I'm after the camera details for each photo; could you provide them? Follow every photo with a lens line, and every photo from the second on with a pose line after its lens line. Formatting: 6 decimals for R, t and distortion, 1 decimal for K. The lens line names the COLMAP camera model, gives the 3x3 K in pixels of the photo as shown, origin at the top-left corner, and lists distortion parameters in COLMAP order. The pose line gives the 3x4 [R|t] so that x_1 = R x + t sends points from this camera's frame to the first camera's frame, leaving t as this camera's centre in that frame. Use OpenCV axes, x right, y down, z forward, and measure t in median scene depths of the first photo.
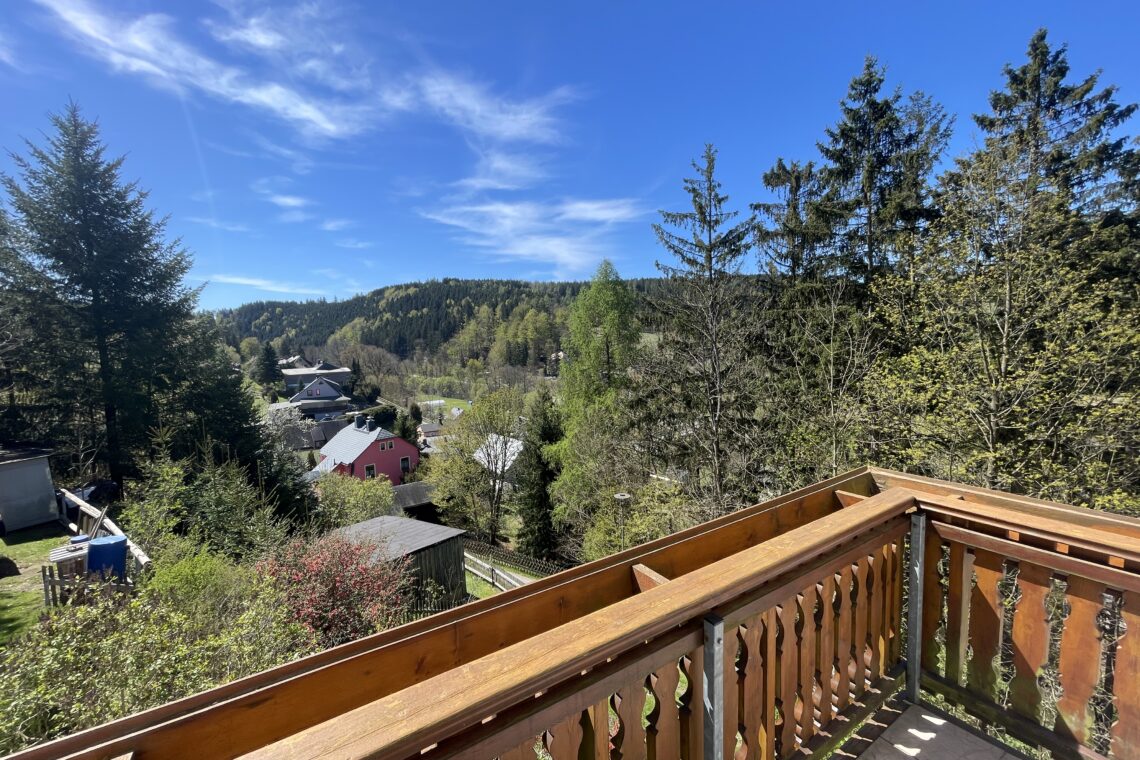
lens RADIAL K [[460.2, 0, 566.6], [0, 460.2, 382.4], [0, 0, 1]] dist [-0.001384, -0.000100]
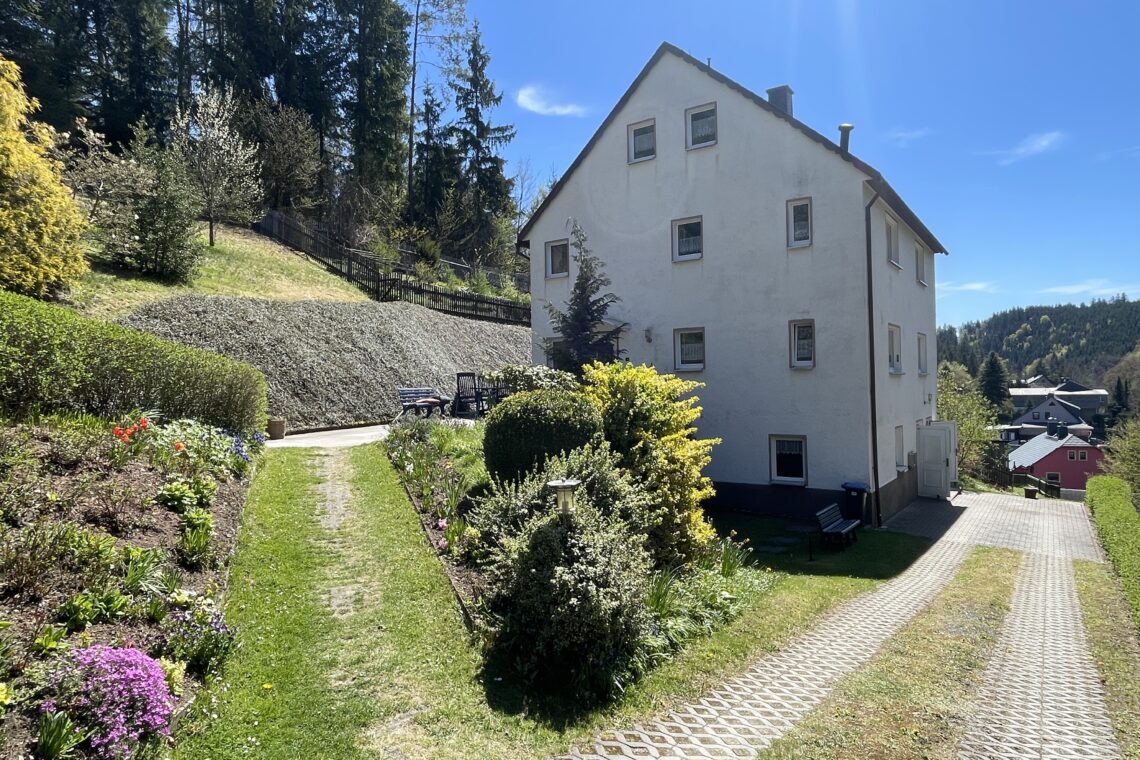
lens RADIAL K [[698.4, 0, 566.8], [0, 698.4, 378.9], [0, 0, 1]] dist [-0.005519, 0.000838]
pose [[0.395220, 0.013835, -0.918482, 0.072551], [-0.081815, 0.996443, -0.020195, 0.017167], [0.914936, 0.083127, 0.394946, -0.067110]]
